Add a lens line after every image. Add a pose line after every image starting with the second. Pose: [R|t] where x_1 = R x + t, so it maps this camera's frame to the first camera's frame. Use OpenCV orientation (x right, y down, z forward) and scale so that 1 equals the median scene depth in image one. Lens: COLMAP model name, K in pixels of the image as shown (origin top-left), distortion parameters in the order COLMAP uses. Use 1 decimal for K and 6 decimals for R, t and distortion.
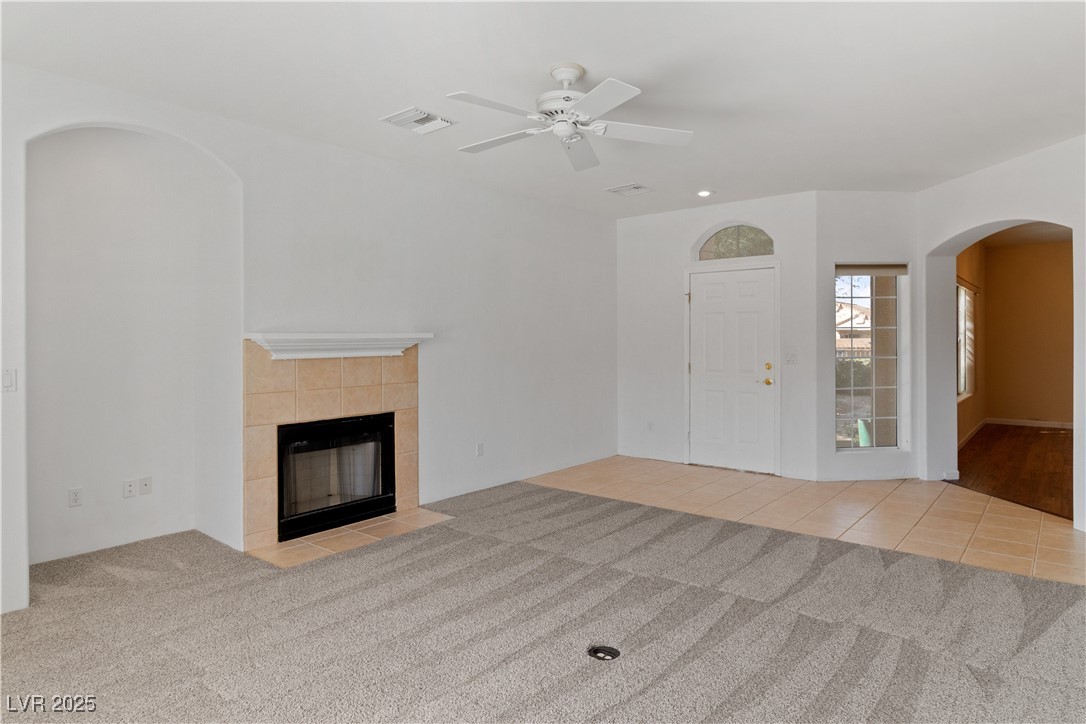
lens RADIAL K [[635.1, 0, 545.1], [0, 635.1, 349.5], [0, 0, 1]] dist [0.000634, 0.000475]
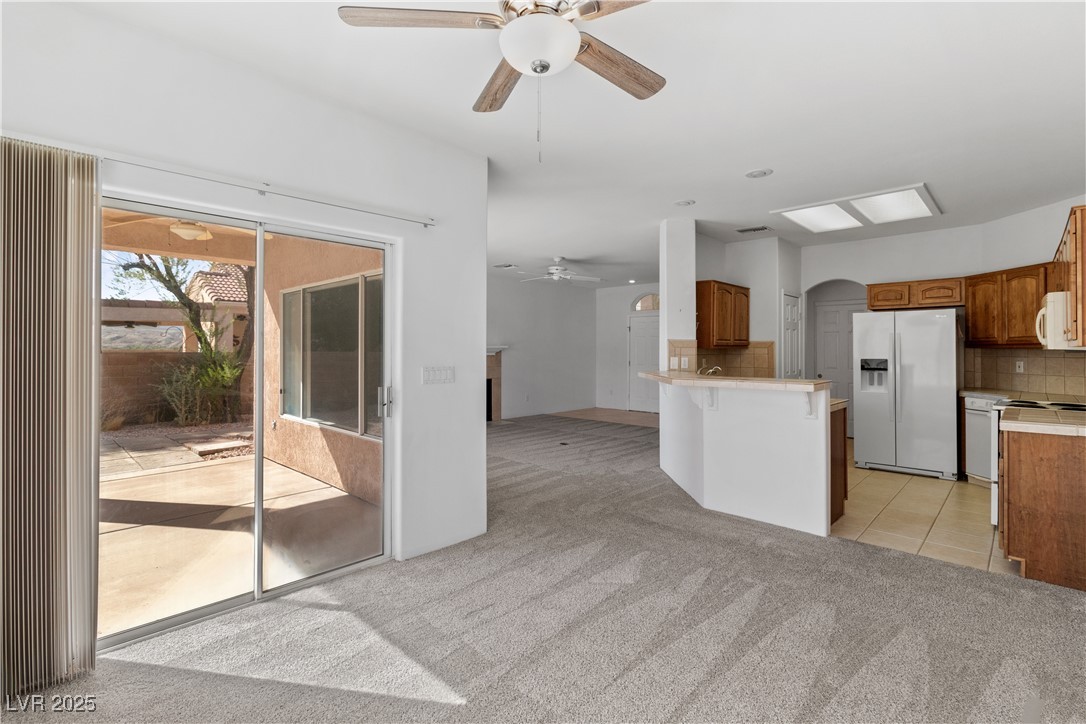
lens RADIAL K [[505.8, 0, 542.1], [0, 505.8, 351.5], [0, 0, 1]] dist [0.001090, -0.000196]
pose [[0.997410, 0.006517, -0.071630, 0.092286], [-0.007294, 0.999917, -0.010584, 0.014975], [0.071555, 0.011079, 0.997375, -0.935669]]
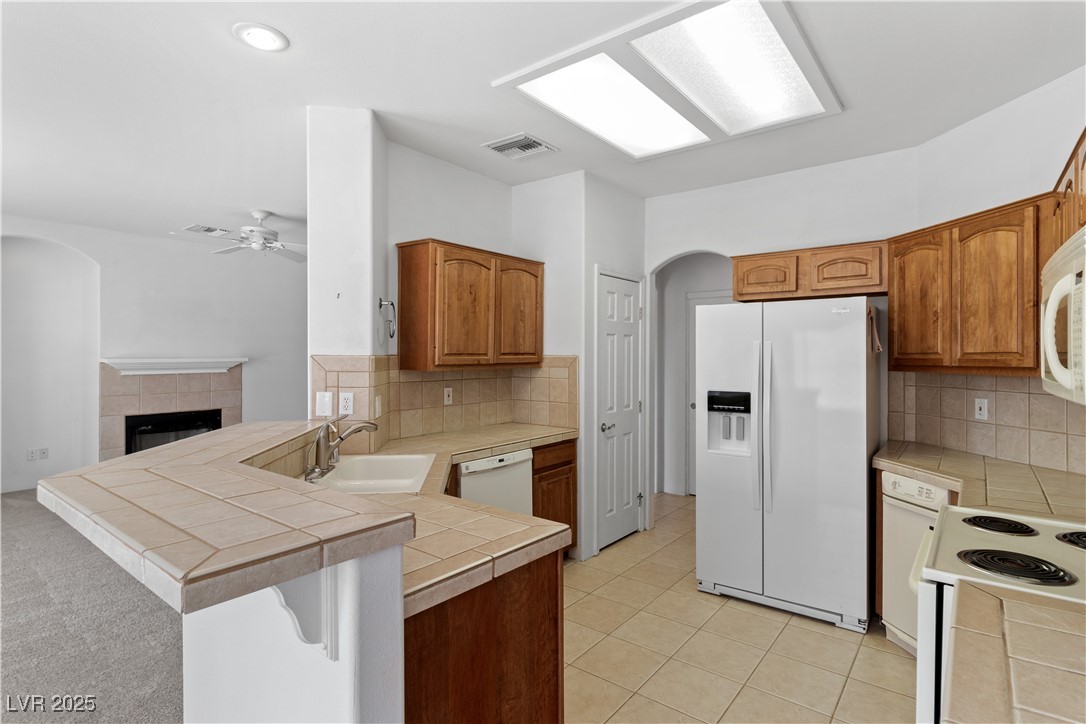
lens RADIAL K [[548.1, 0, 540.4], [0, 548.1, 362.3], [0, 0, 1]] dist [-0.001834, 0.000323]
pose [[0.999725, 0.006962, 0.022405, 0.538506], [-0.006935, 0.999975, -0.001245, -0.019918], [-0.022413, 0.001090, 0.999748, -0.368795]]
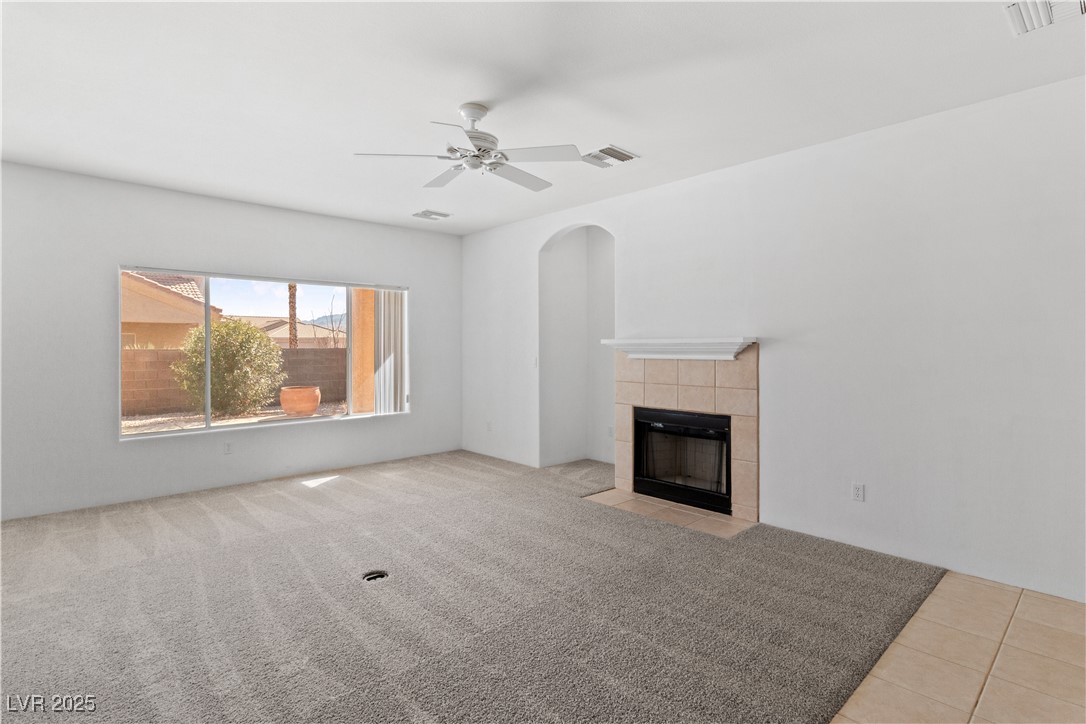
lens RADIAL K [[541.8, 0, 544.9], [0, 541.8, 353.8], [0, 0, 1]] dist [0.003681, 0.000171]
pose [[-0.137009, 0.023919, -0.990281, 0.689990], [-0.007679, 0.999653, 0.025208, -0.020307], [0.990540, 0.011058, -0.136777, 0.878534]]
